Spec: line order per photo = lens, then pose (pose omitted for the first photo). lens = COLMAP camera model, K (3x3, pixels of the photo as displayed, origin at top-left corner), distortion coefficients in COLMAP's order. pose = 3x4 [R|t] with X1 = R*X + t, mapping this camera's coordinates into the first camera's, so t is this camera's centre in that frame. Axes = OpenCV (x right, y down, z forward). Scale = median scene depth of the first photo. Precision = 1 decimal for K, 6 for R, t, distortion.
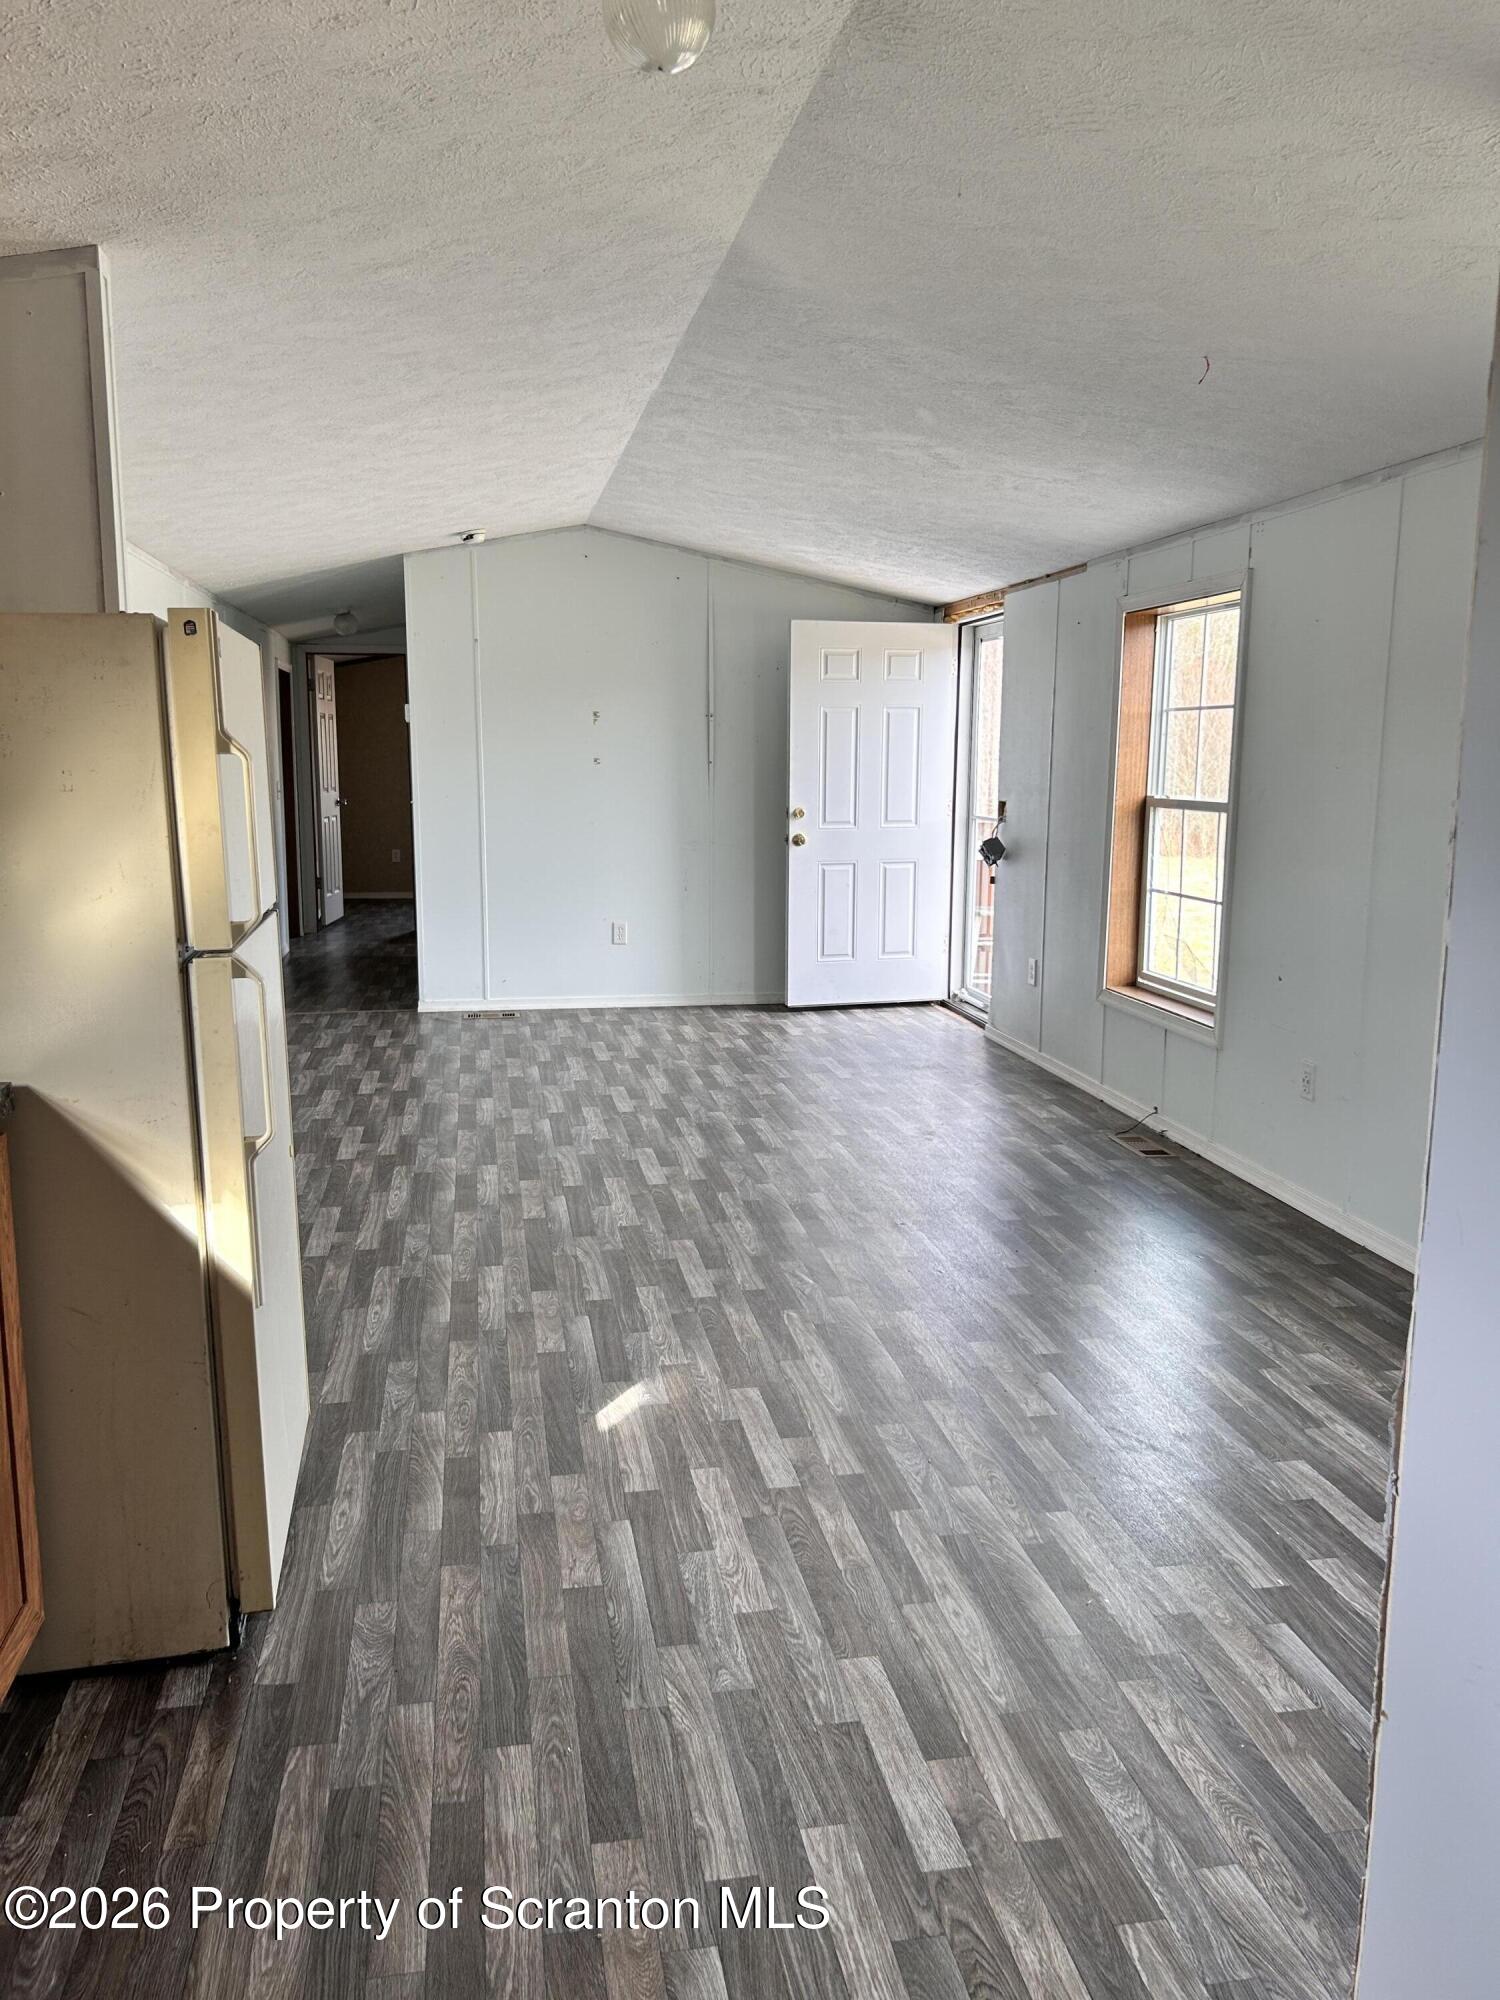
lens RADIAL K [[1508.2, 0, 802.9], [0, 1508.2, 1001.0], [0, 0, 1]] dist [0.042512, -0.073238]
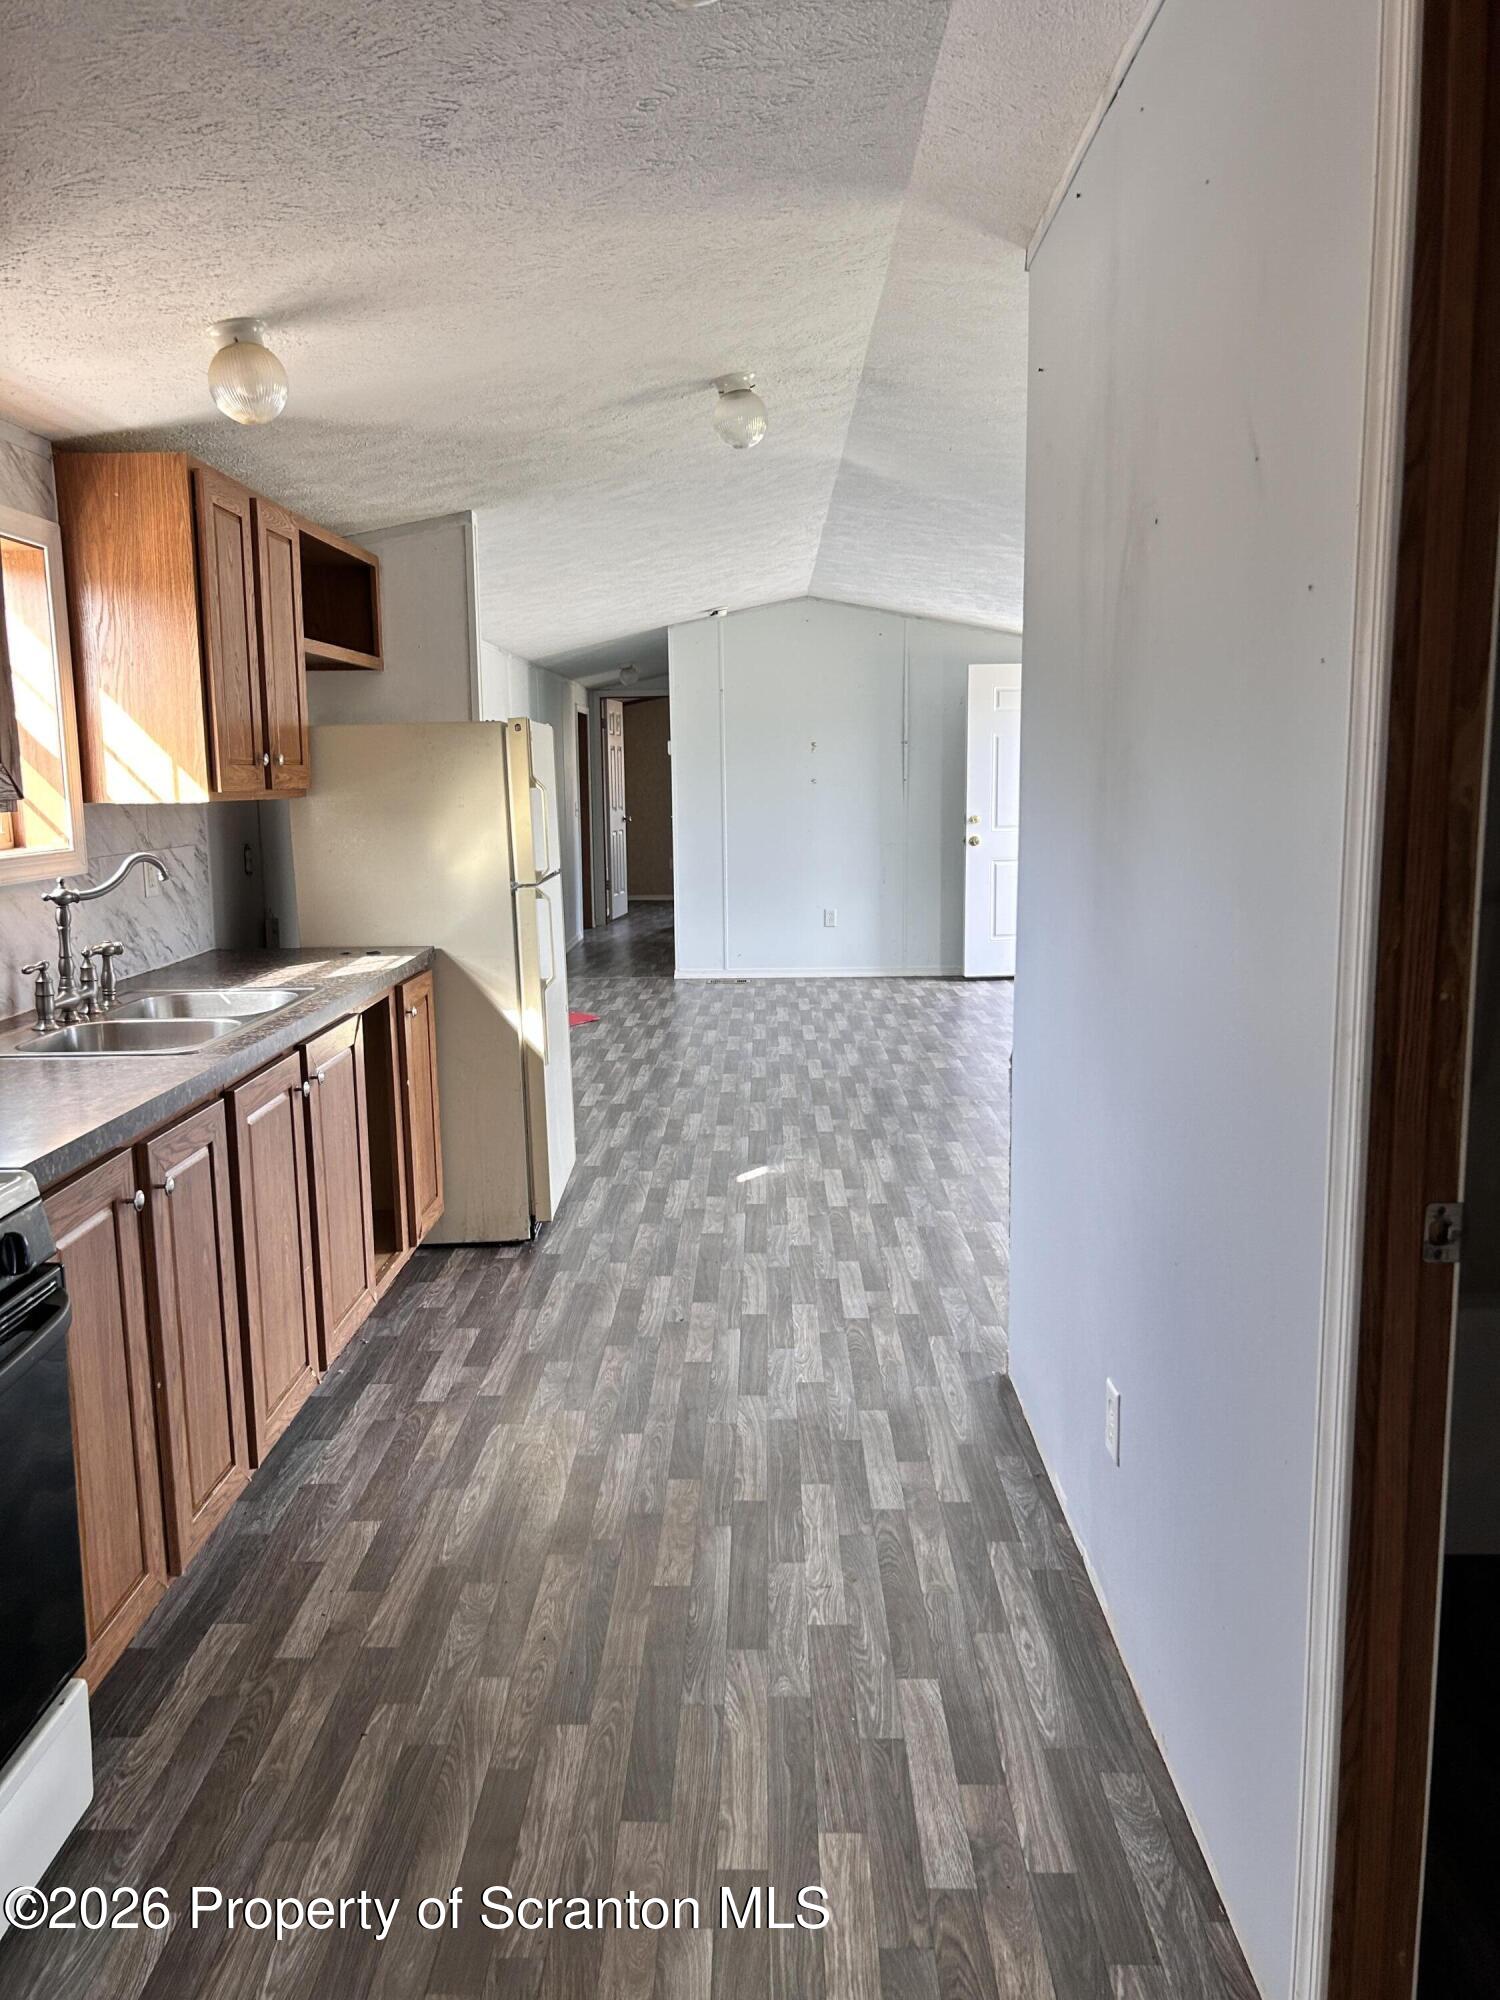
lens RADIAL K [[1508.2, 0, 802.9], [0, 1508.2, 1001.0], [0, 0, 1]] dist [0.042512, -0.073238]
pose [[0.982276, 0.009577, -0.187195, 0.220214], [-0.011531, 0.999890, -0.009352, 0.086566], [0.187084, 0.011345, 0.982278, -0.570155]]
